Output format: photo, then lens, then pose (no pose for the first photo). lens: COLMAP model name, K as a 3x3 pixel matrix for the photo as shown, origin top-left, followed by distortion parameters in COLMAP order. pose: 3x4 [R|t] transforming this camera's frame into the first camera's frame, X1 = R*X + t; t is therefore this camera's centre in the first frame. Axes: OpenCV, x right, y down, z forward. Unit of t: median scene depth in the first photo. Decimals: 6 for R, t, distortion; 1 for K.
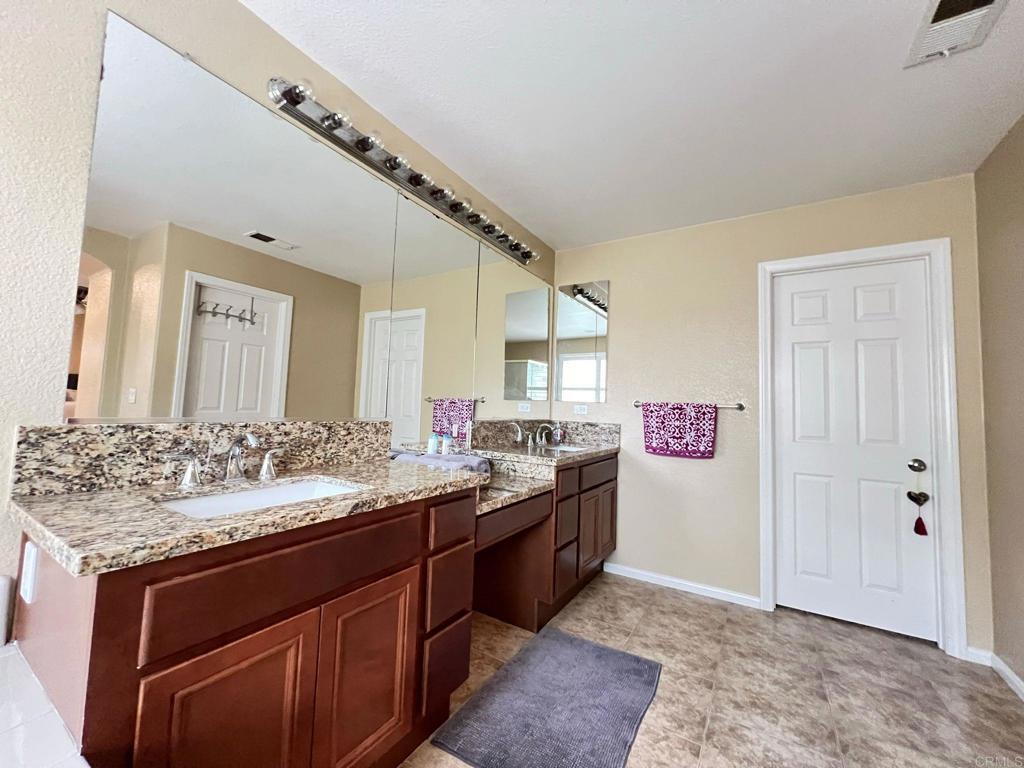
lens RADIAL K [[403.5, 0, 511.9], [0, 403.5, 379.9], [0, 0, 1]] dist [0.001954, 0.000171]
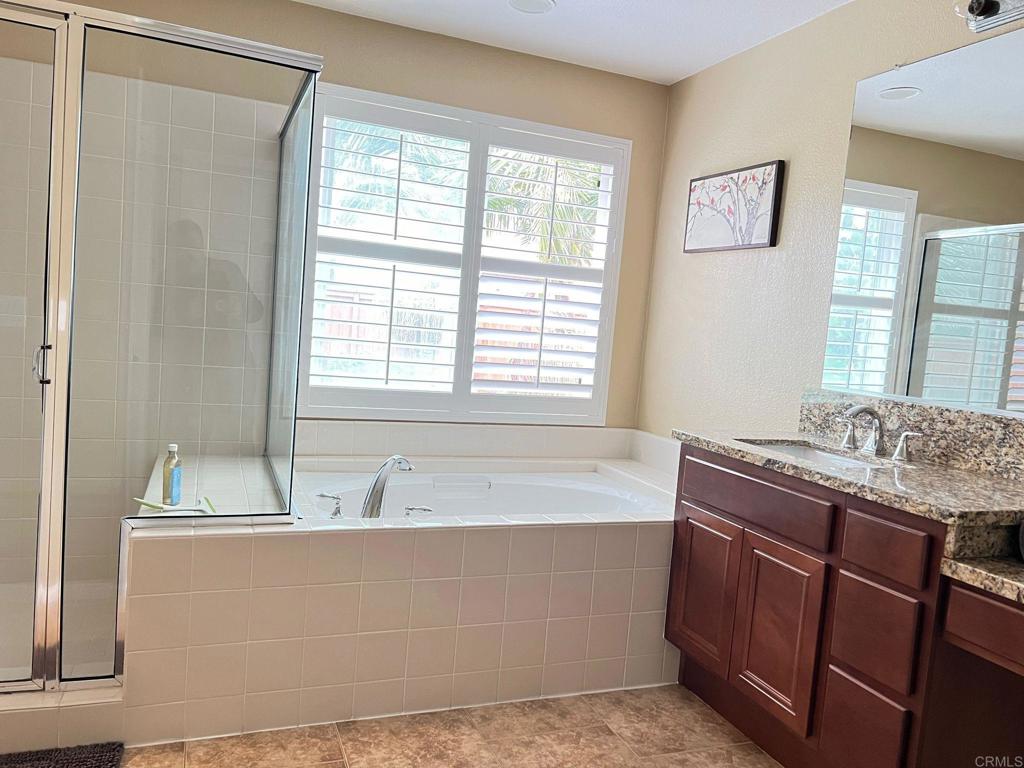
lens RADIAL K [[780.1, 0, 512.2], [0, 780.1, 386.4], [0, 0, 1]] dist [0.035311, -0.025018]
pose [[-0.593616, -0.016938, -0.804570, 1.280005], [-0.044446, 0.998943, 0.011762, 0.079233], [0.803520, 0.042742, -0.593741, 1.222184]]
